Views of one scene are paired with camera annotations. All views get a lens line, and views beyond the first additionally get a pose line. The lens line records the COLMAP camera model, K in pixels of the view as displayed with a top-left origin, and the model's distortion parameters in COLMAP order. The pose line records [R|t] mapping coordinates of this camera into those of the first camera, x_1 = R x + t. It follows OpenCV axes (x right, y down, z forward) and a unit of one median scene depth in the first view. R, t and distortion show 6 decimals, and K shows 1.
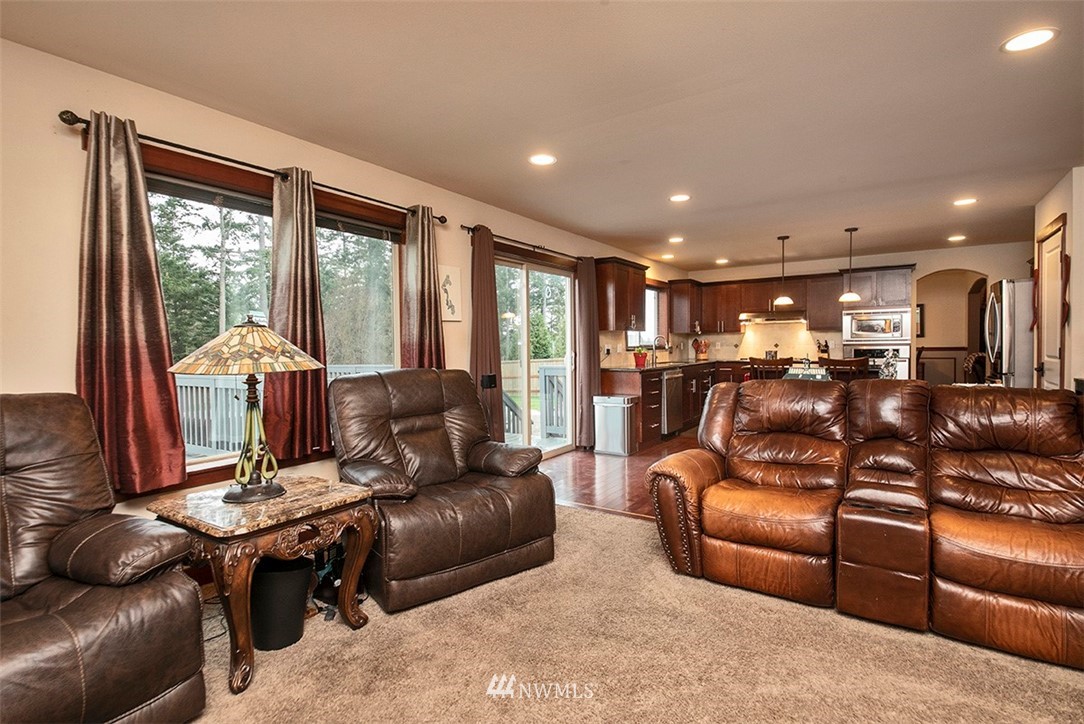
lens RADIAL K [[538.6, 0, 542.0], [0, 538.6, 362.0], [0, 0, 1]] dist [0.031587, 0.000082]
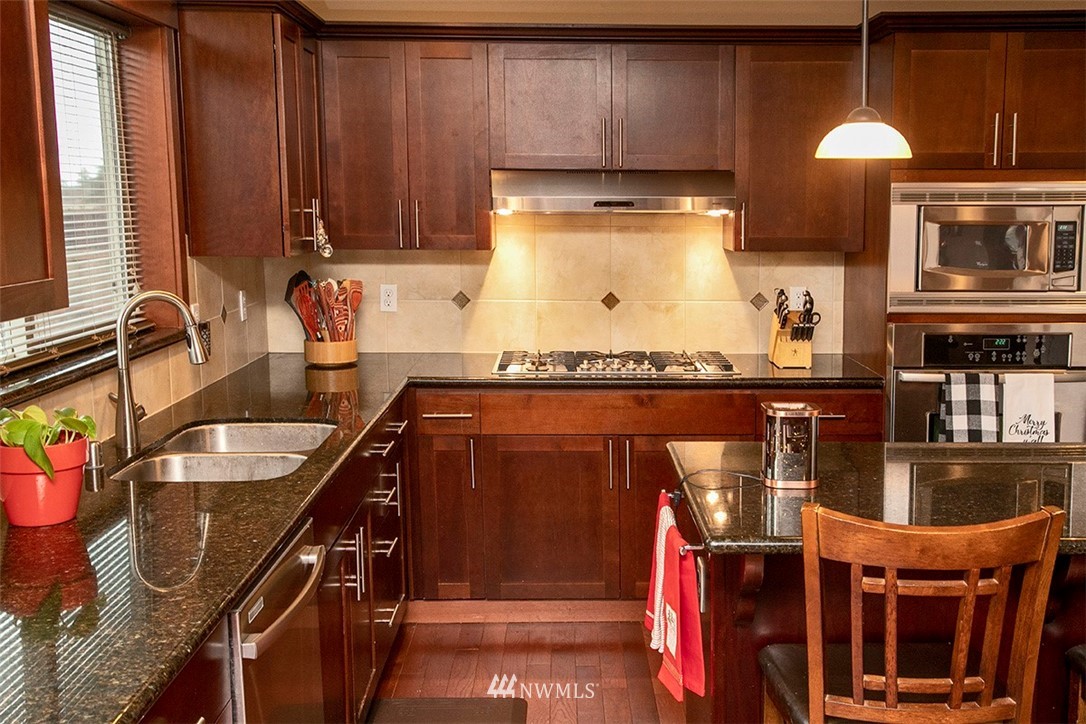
lens RADIAL K [[1217.1, 0, 598.8], [0, 1217.1, 362.1], [0, 0, 1]] dist [0.039097, 0.026349]
pose [[0.820887, -0.058839, 0.568052, 0.100356], [0.001666, 0.994921, 0.100647, -0.061027], [-0.571089, -0.081673, 0.816815, 0.541831]]
